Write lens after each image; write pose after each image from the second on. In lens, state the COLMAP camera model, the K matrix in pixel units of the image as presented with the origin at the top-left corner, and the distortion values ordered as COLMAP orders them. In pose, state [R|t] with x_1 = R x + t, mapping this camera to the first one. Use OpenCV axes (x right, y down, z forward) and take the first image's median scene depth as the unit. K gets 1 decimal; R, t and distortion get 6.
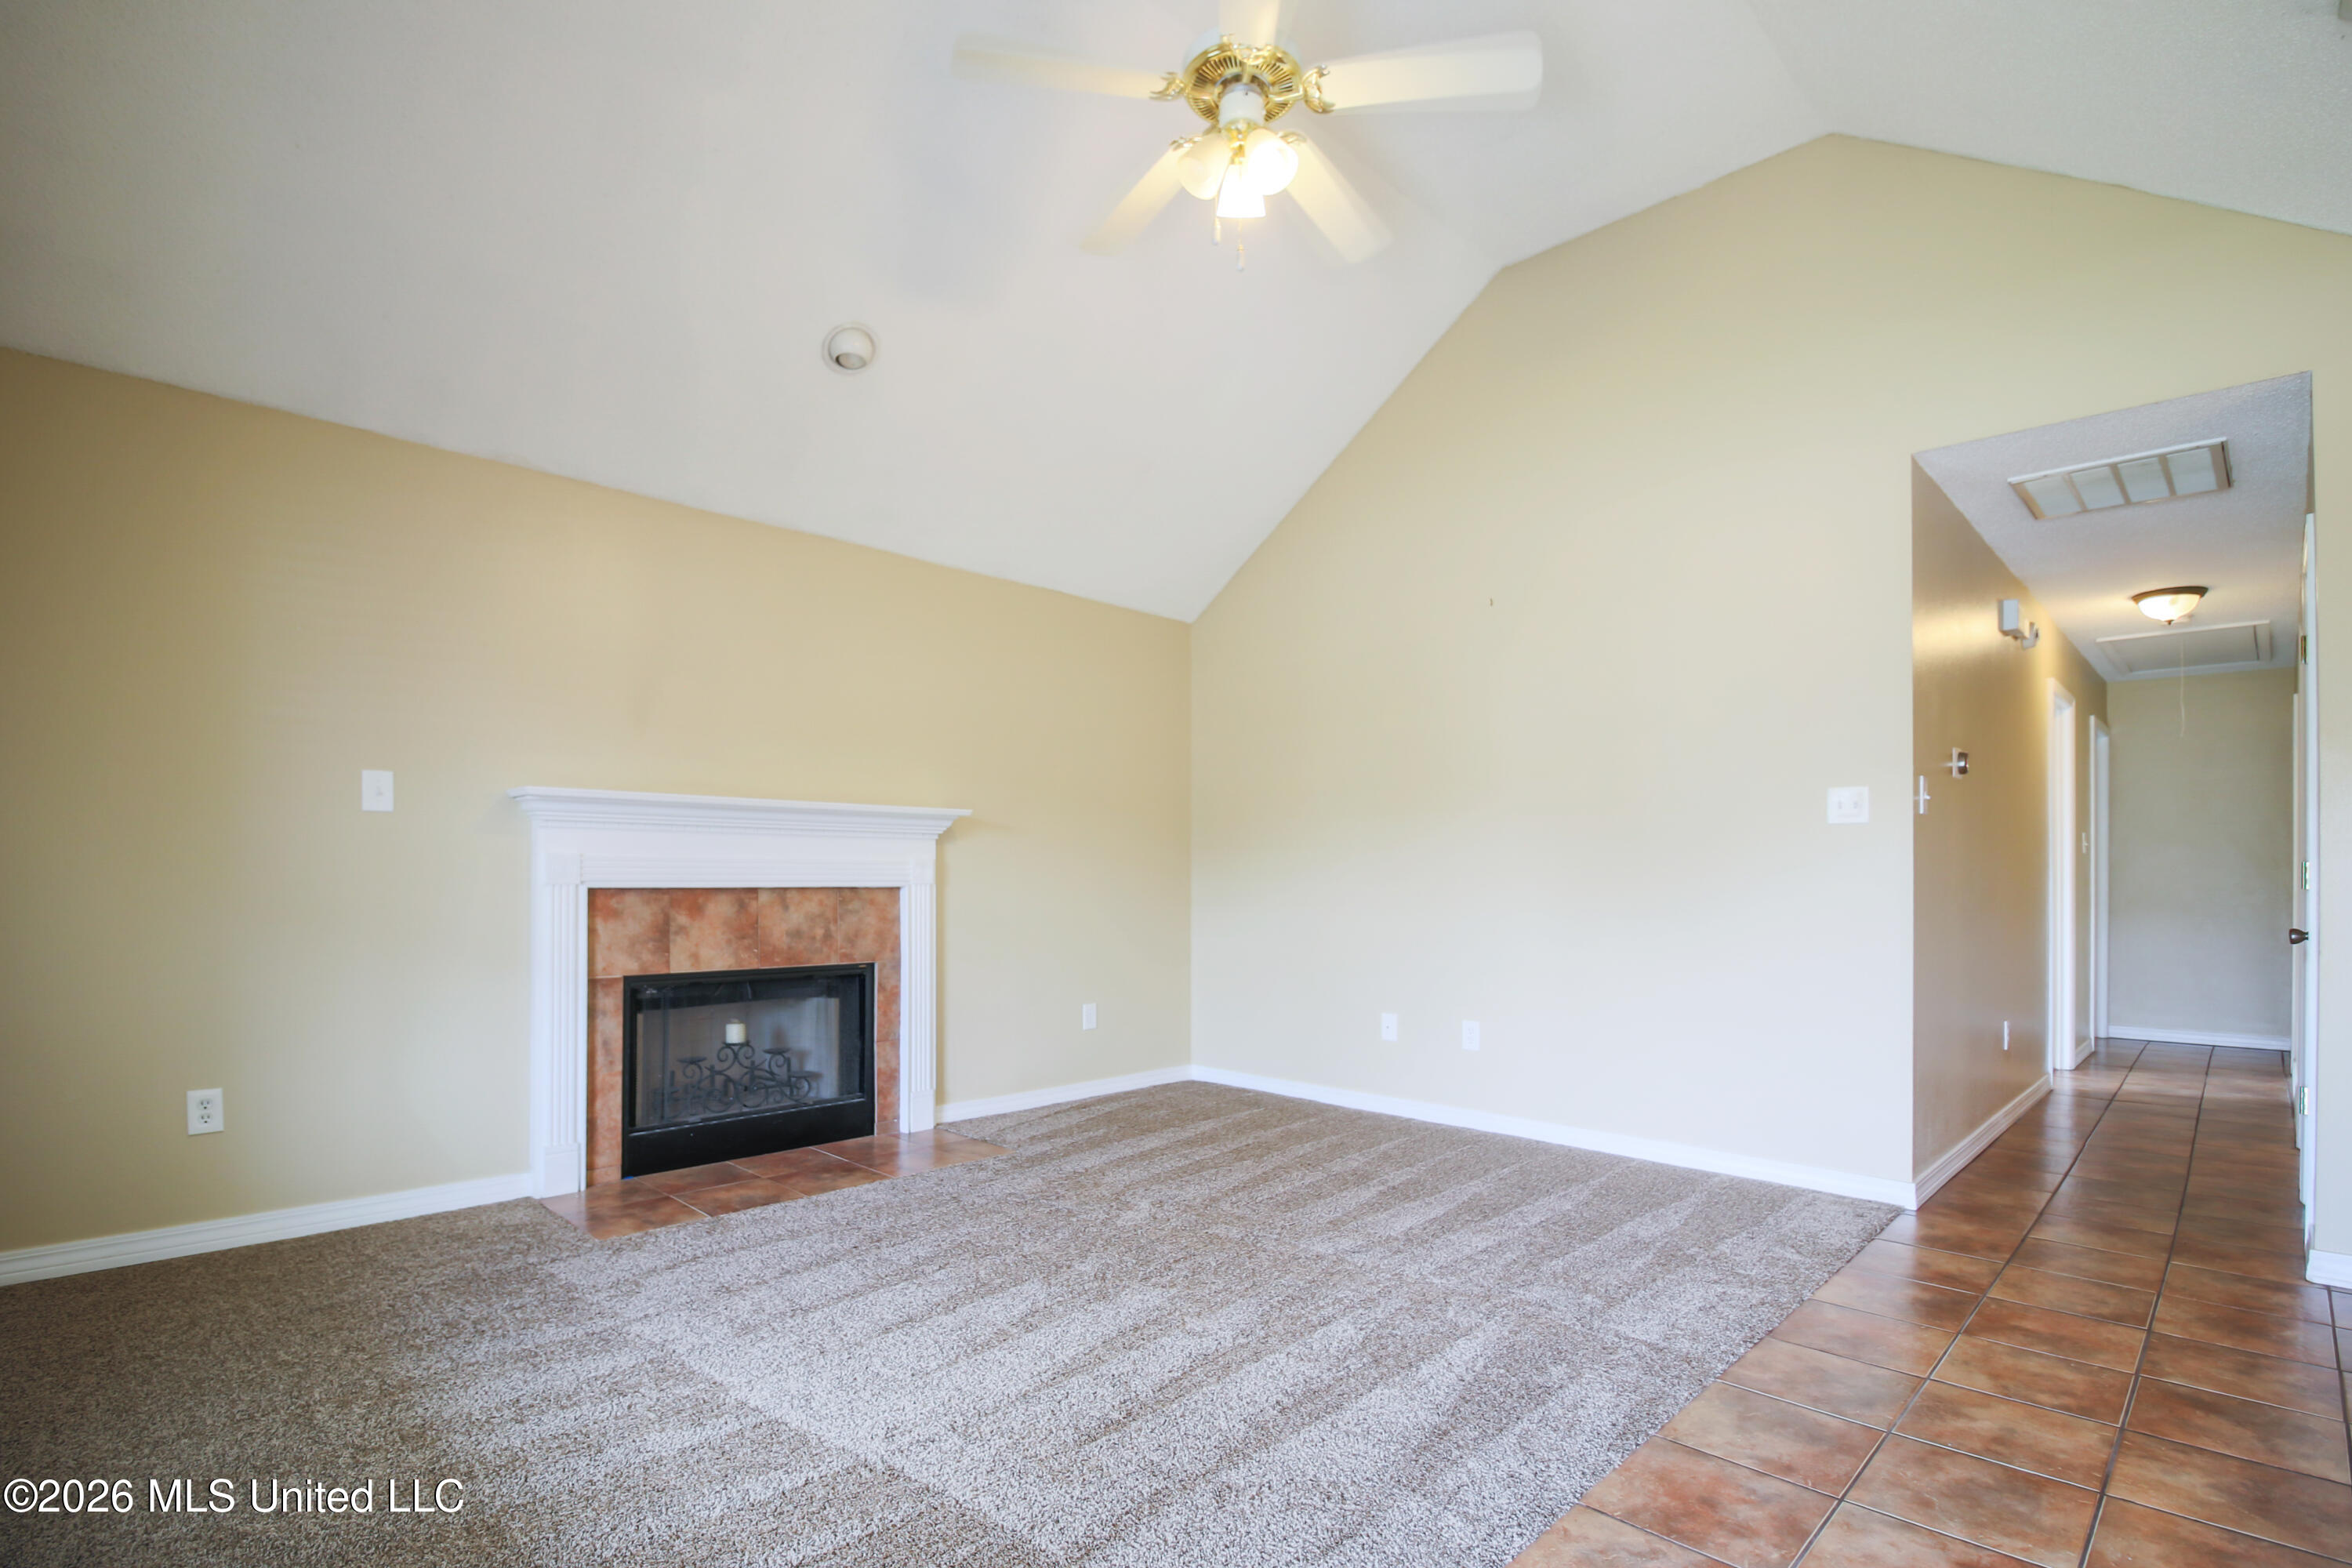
lens RADIAL K [[1128.2, 0, 1179.8], [0, 1128.2, 862.3], [0, 0, 1]] dist [-0.018564, -0.000953]
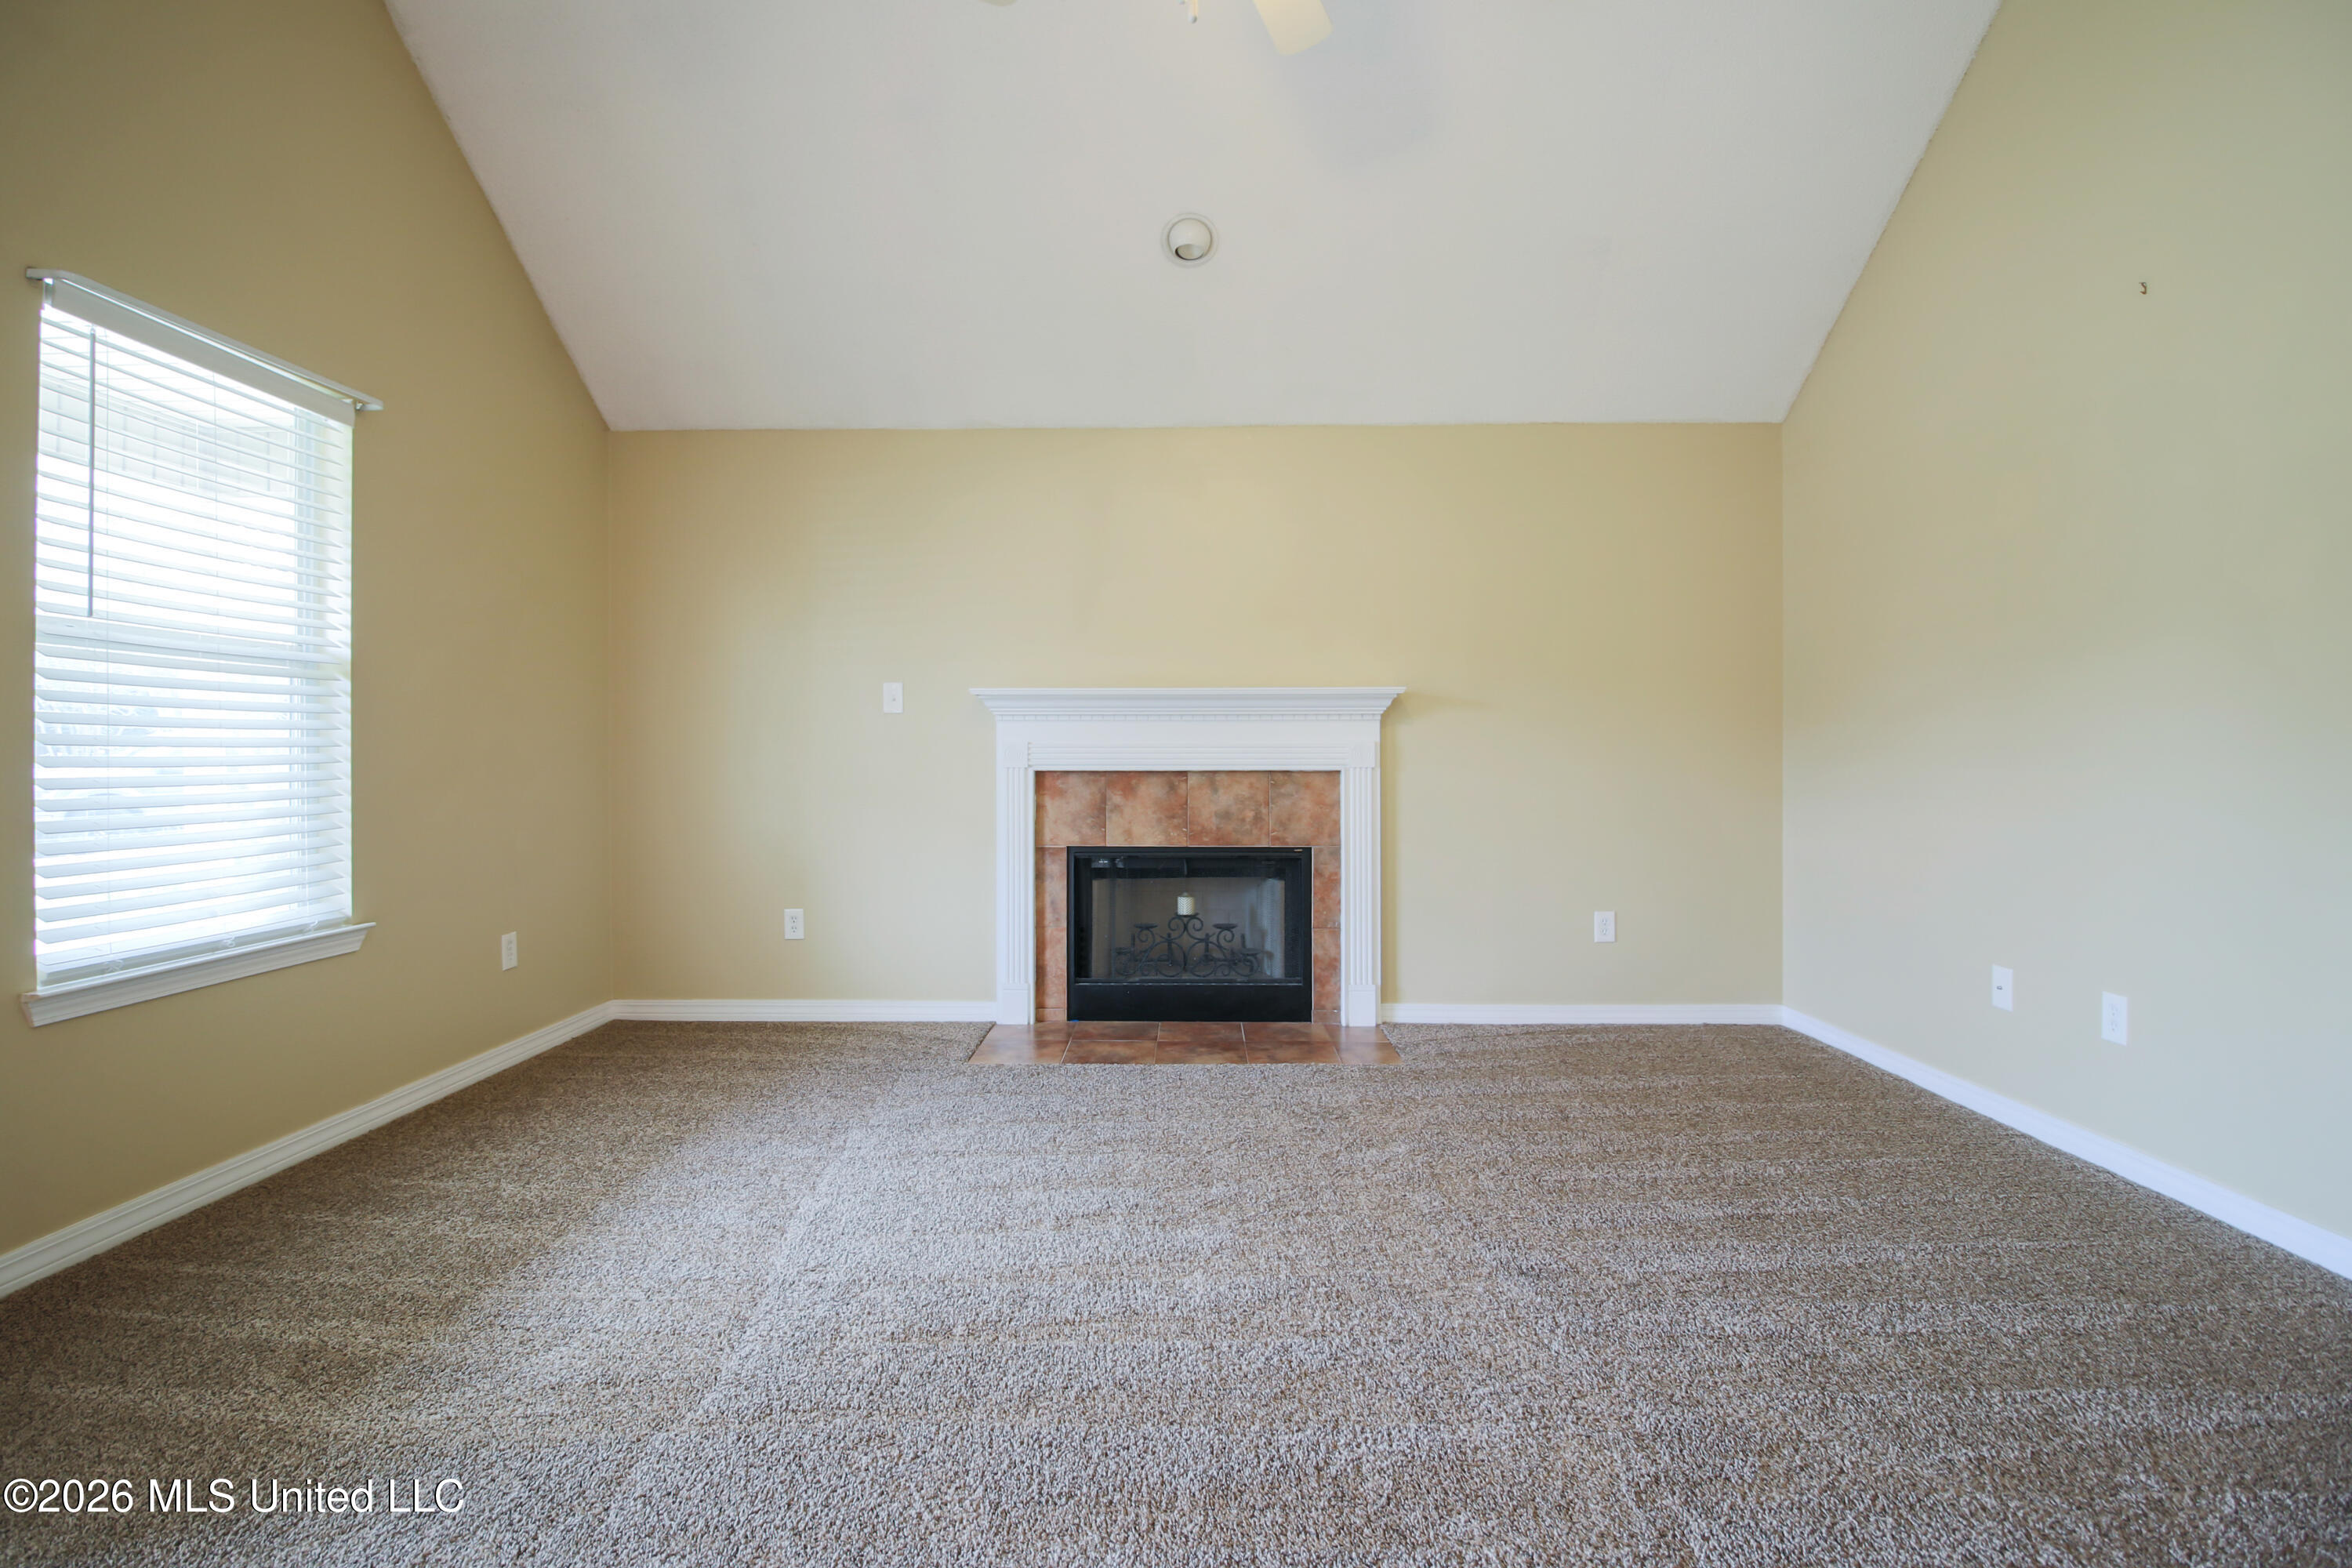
lens RADIAL K [[1123.7, 0, 1156.2], [0, 1123.7, 763.8], [0, 0, 1]] dist [-0.004496, -0.001231]
pose [[0.689290, -0.003693, -0.724477, 0.374346], [0.013442, 0.999880, 0.007692, 0.007257], [0.724361, -0.015041, 0.689257, 0.242771]]
